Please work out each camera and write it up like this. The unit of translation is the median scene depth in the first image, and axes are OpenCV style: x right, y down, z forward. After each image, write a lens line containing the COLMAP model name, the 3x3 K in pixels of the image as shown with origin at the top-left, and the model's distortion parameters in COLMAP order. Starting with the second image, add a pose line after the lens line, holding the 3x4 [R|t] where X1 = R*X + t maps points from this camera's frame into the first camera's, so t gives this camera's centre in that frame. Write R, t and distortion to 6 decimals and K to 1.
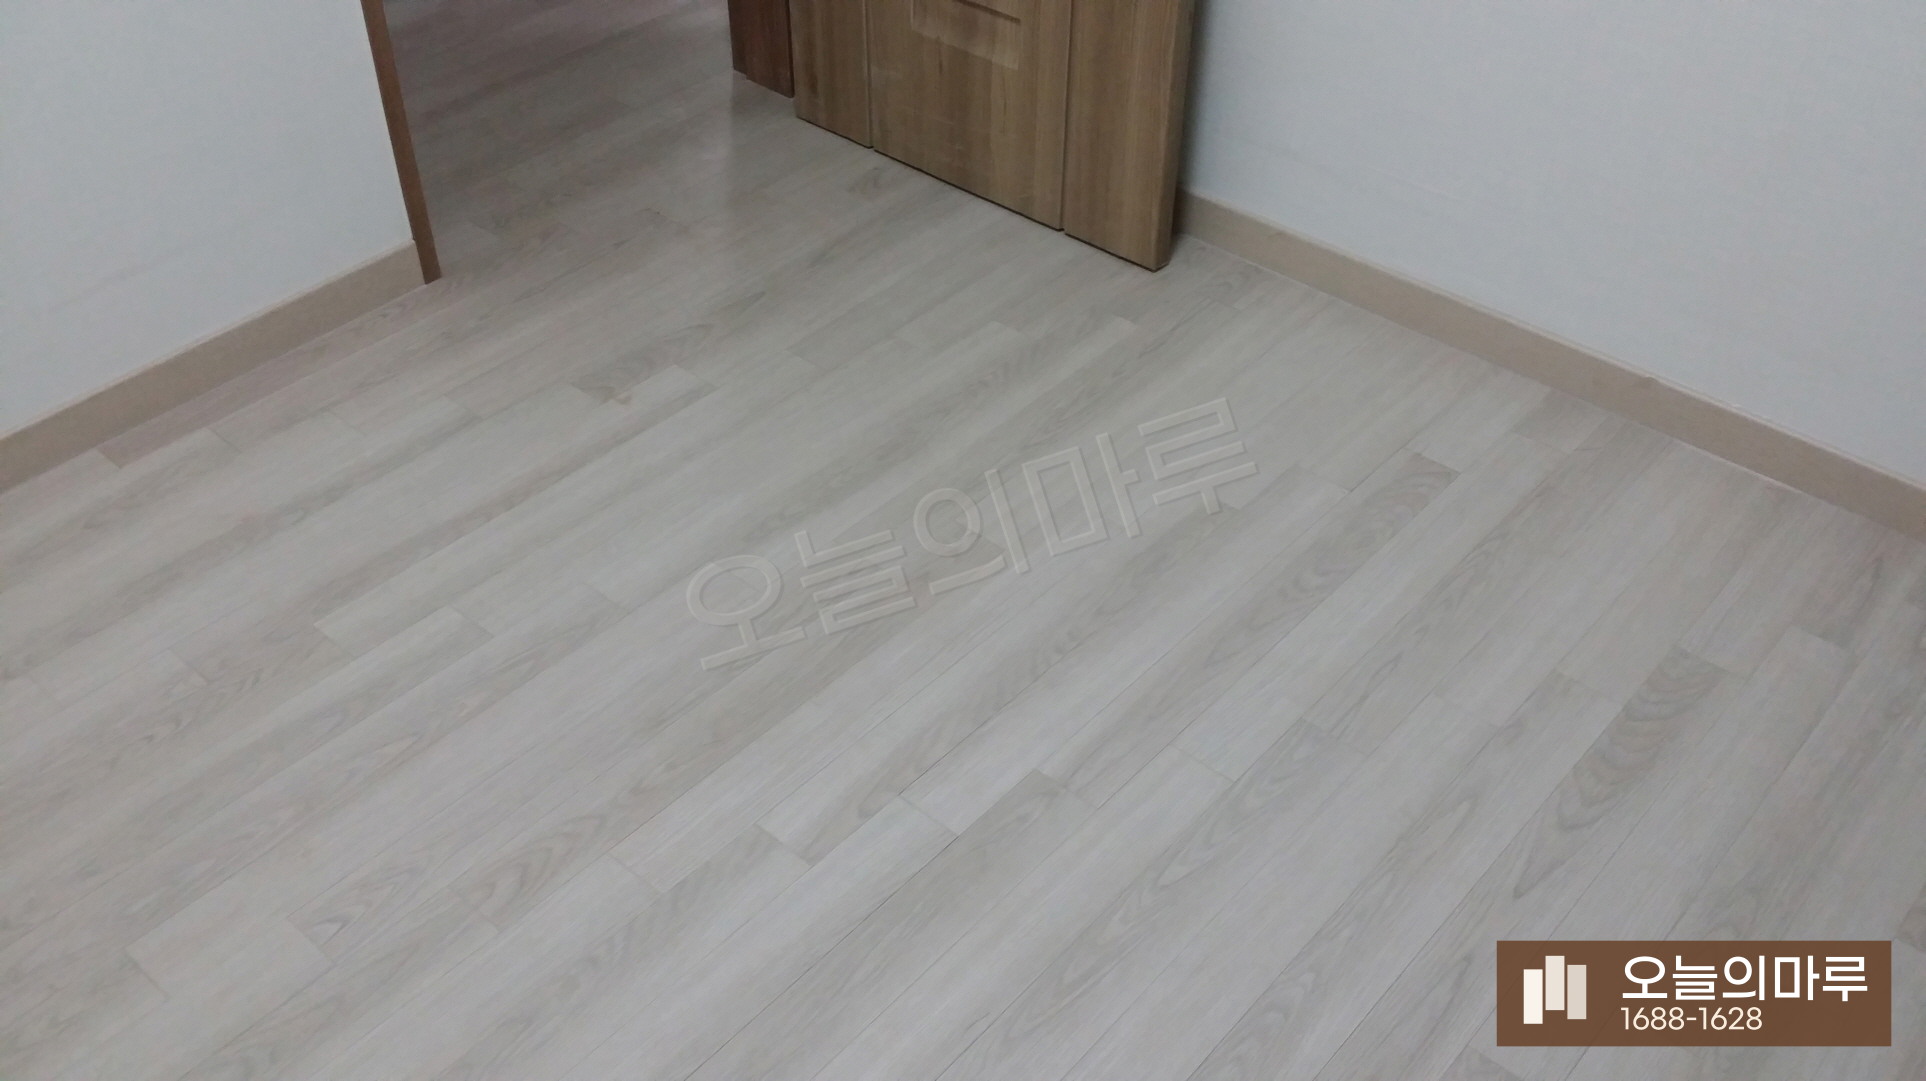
lens RADIAL K [[1767.2, 0, 970.6], [0, 1767.2, 546.4], [0, 0, 1]] dist [0.123574, -0.329480]
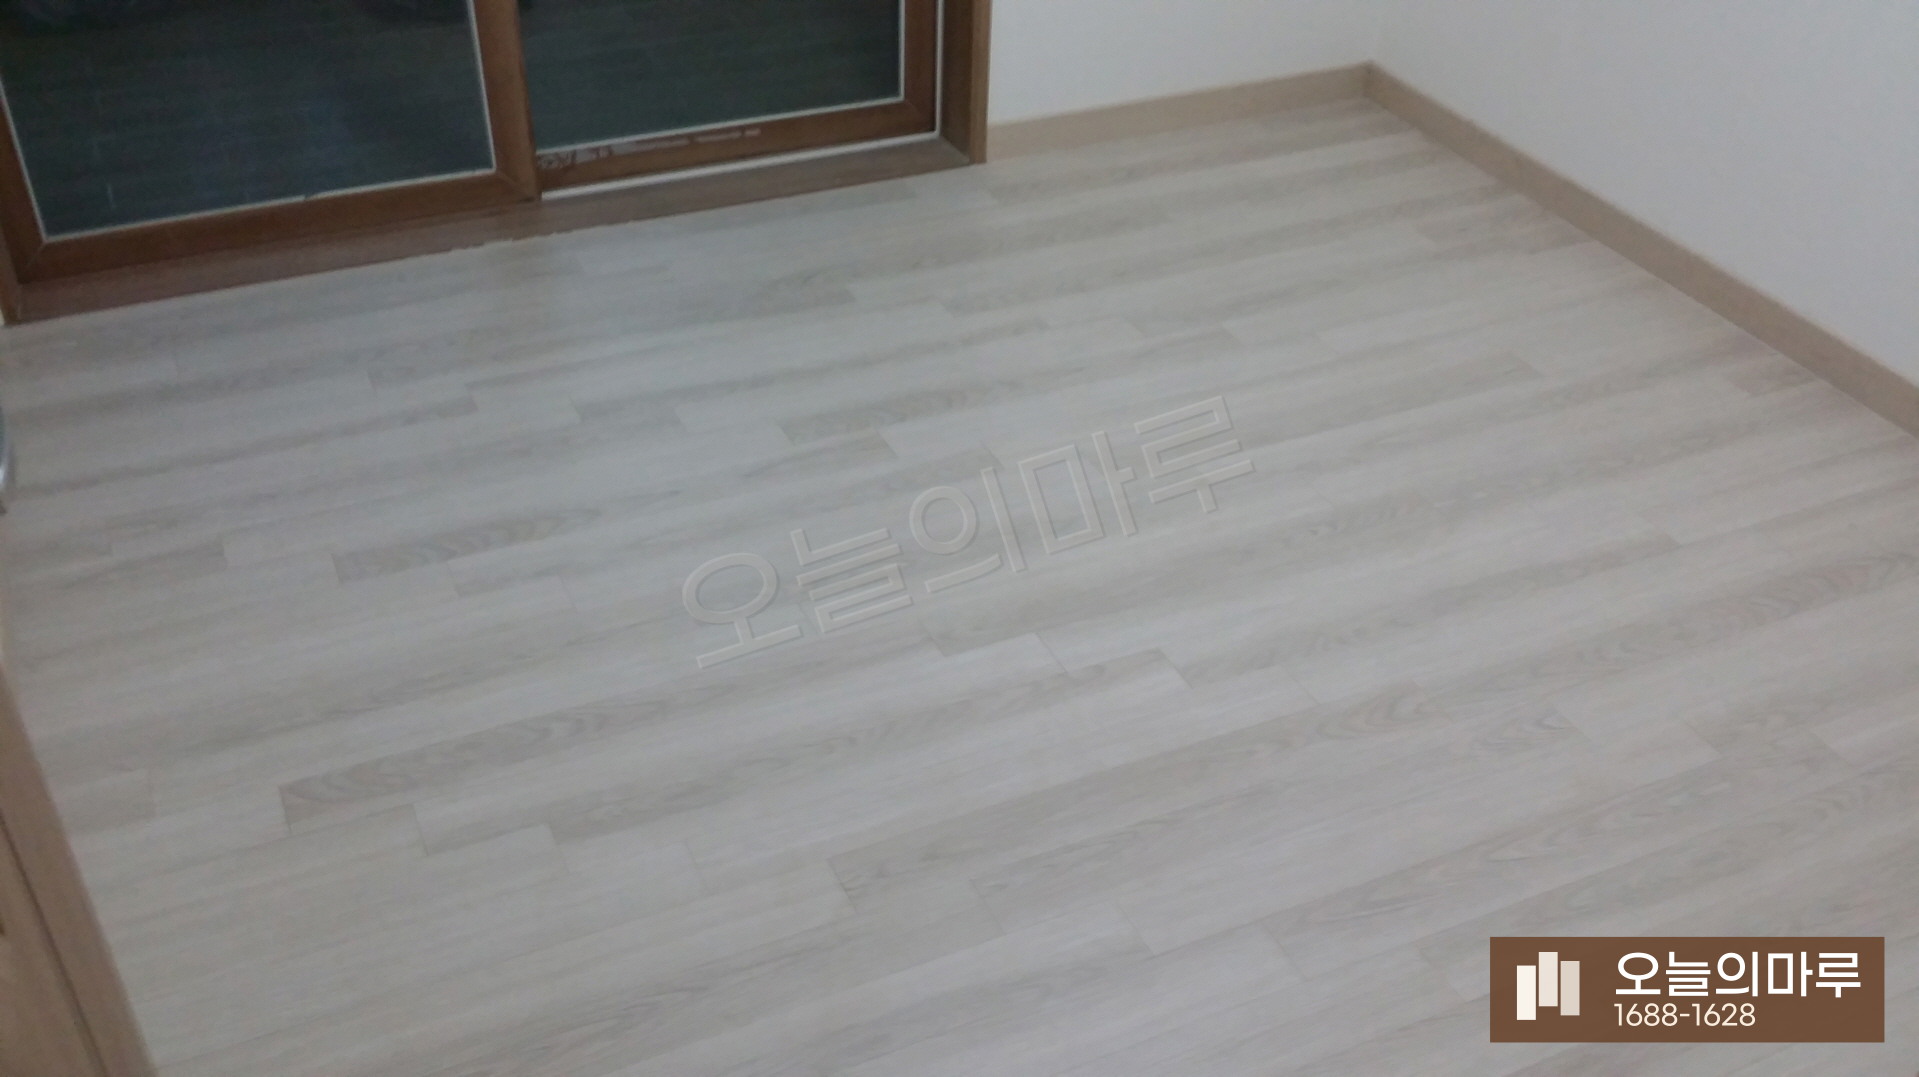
lens RADIAL K [[1760.7, 0, 967.0], [0, 1760.7, 544.4], [0, 0, 1]] dist [0.123574, -0.329480]
pose [[-0.912484, -0.274614, 0.303251, -0.295631], [0.231483, 0.264613, 0.936160, -0.935279], [-0.337326, 0.924428, -0.177887, 1.108115]]
